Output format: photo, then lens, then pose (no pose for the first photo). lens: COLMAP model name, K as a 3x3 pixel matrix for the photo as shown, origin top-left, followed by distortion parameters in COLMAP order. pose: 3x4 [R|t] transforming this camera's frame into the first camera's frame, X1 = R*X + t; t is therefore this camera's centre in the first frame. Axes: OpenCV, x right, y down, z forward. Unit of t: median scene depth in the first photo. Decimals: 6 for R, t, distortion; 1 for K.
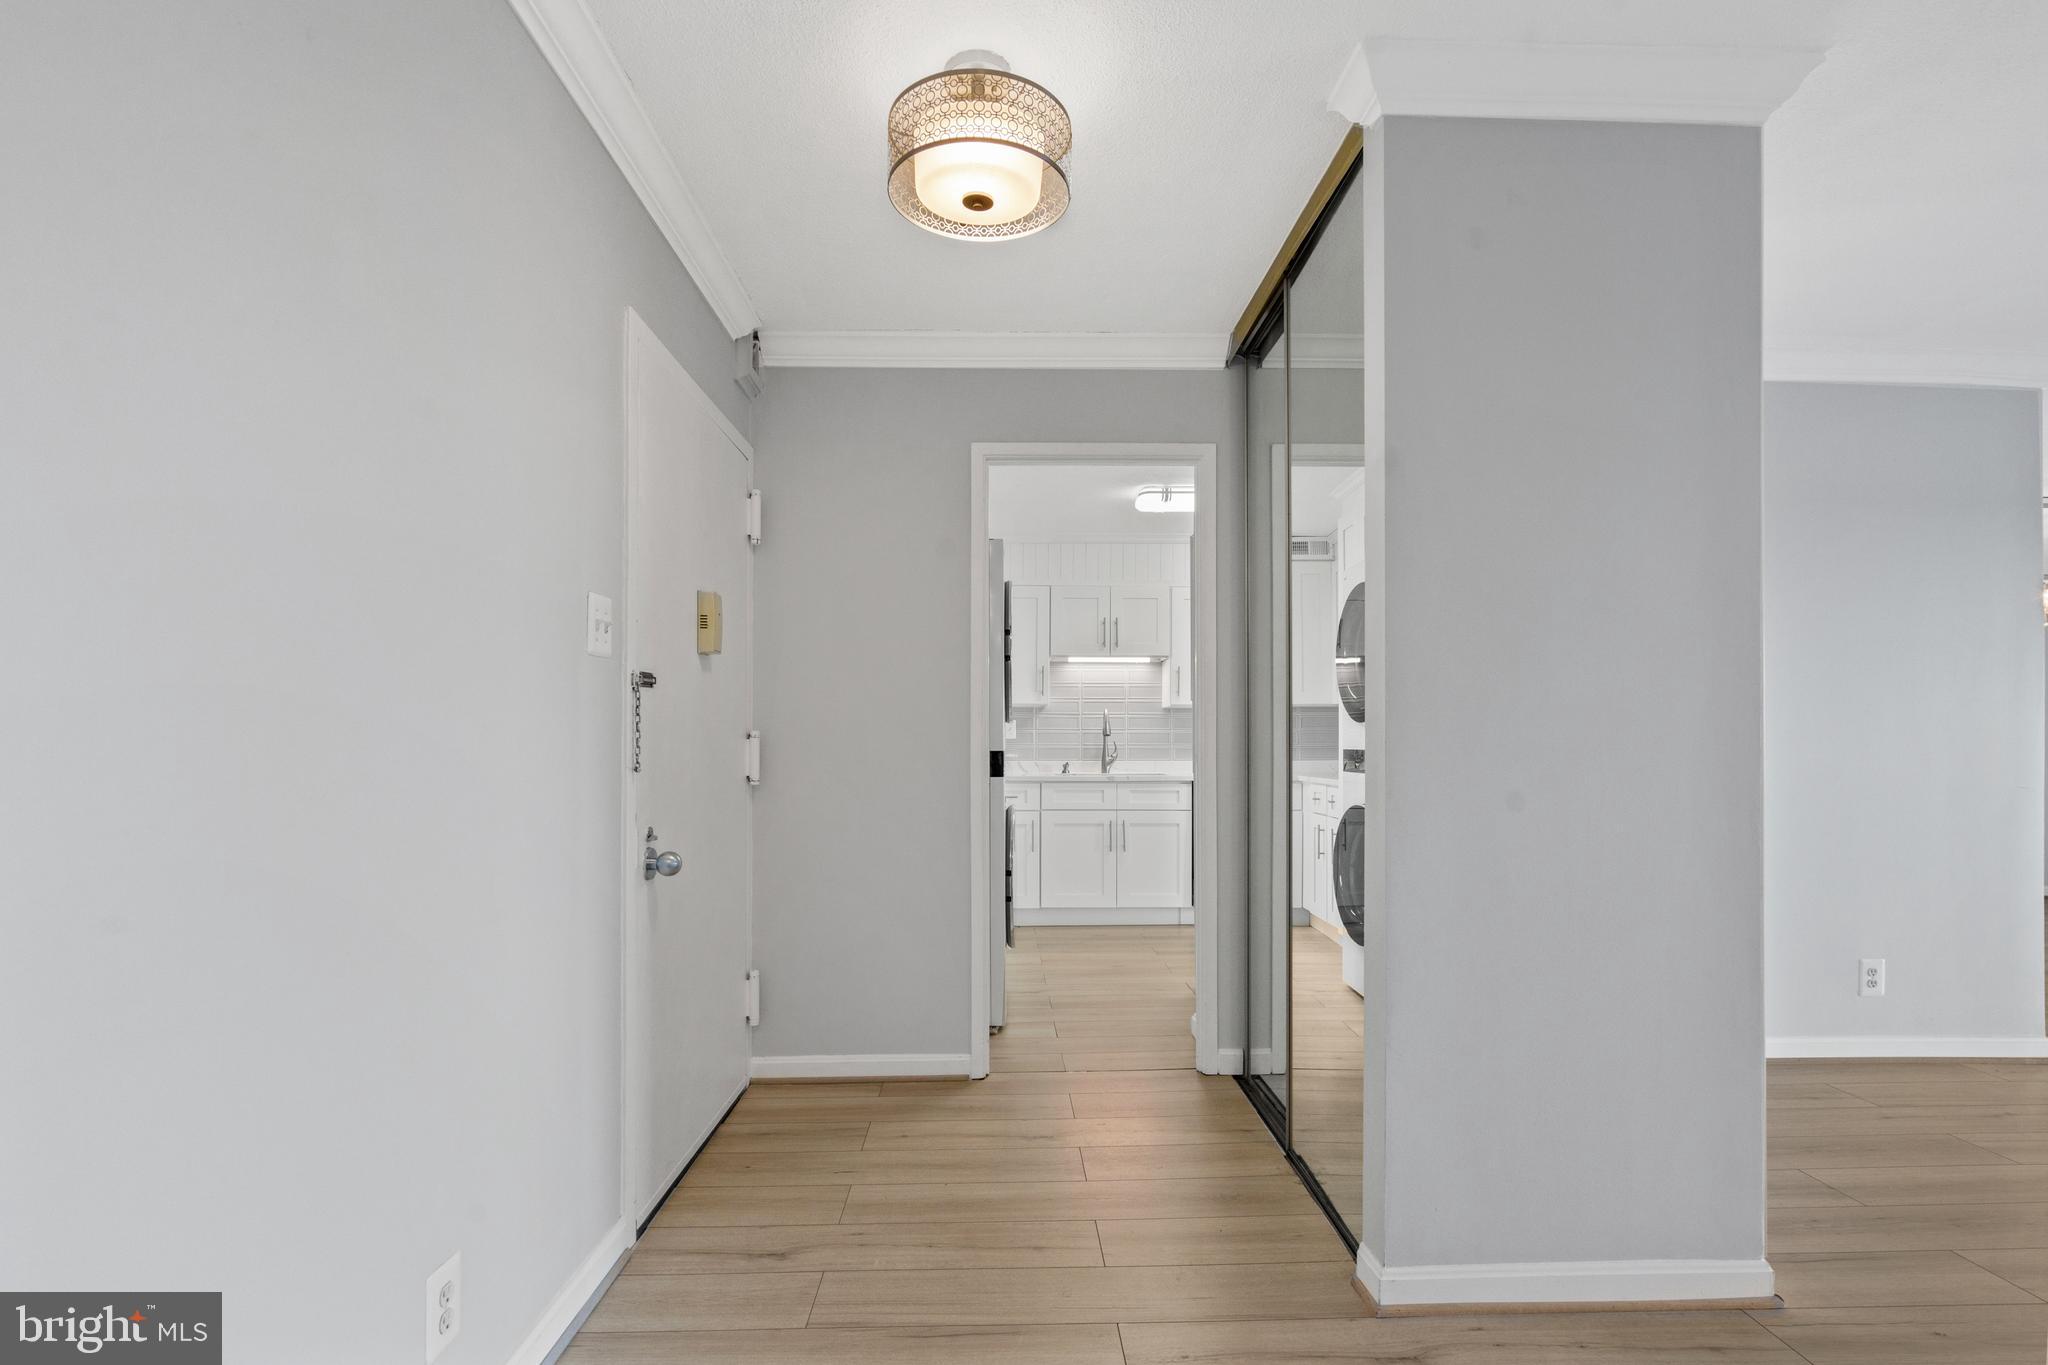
lens RADIAL K [[937.1, 0, 1013.3], [0, 937.1, 742.8], [0, 0, 1]] dist [-0.008455, 0.003842]
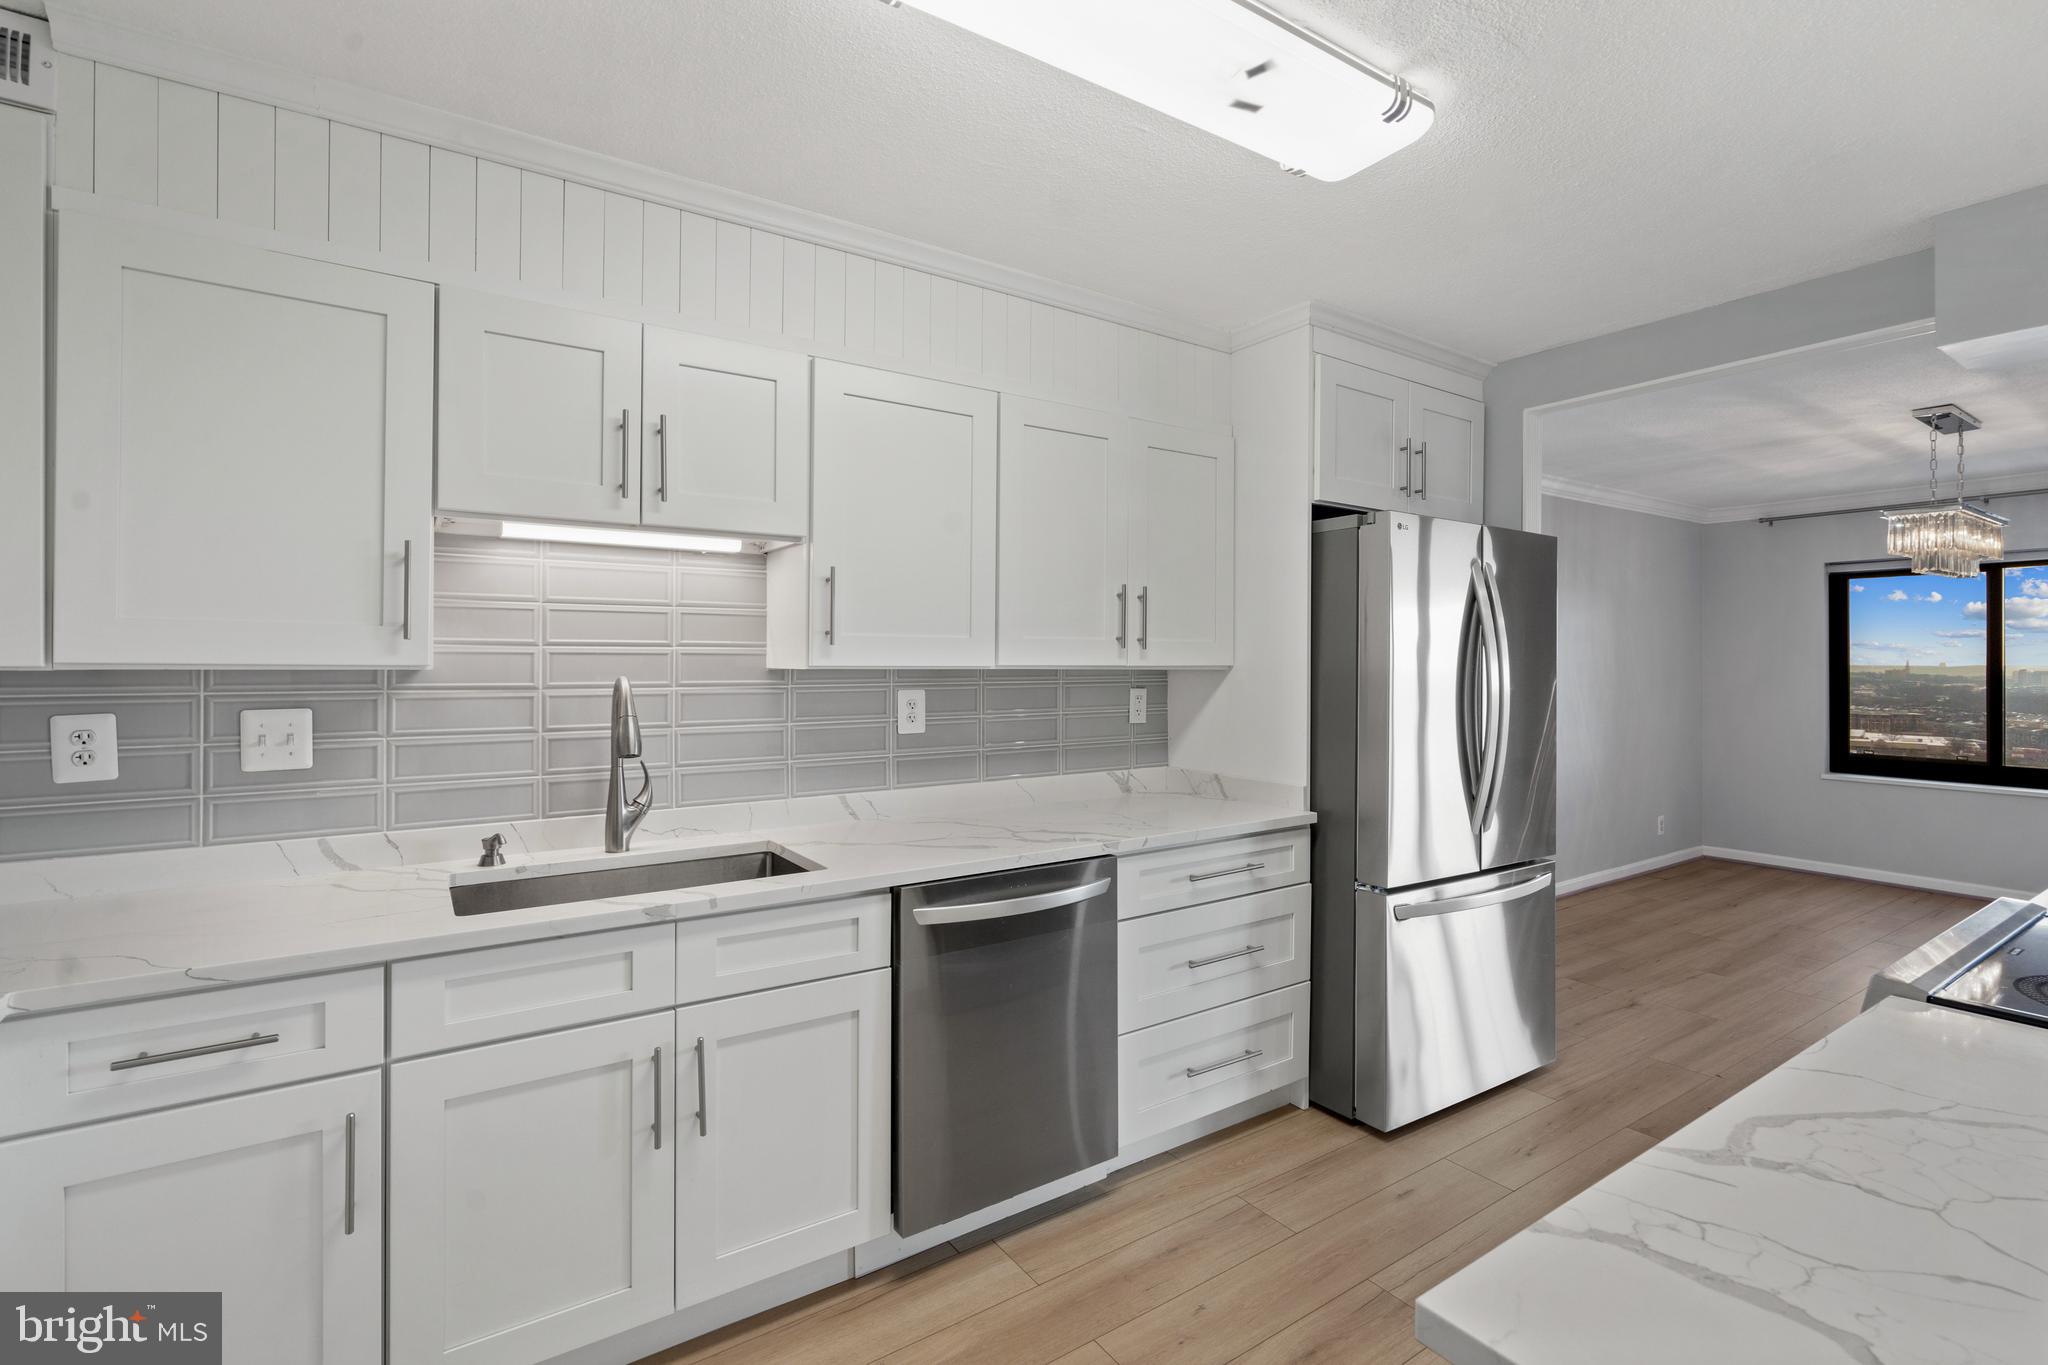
lens RADIAL K [[937.1, 0, 1021.6], [0, 937.1, 664.1], [0, 0, 1]] dist [-0.008455, 0.003842]
pose [[0.841509, 0.001628, 0.540240, 0.034433], [-0.006423, 0.999955, 0.006991, -0.043622], [-0.540204, -0.009353, 0.841482, 0.616422]]
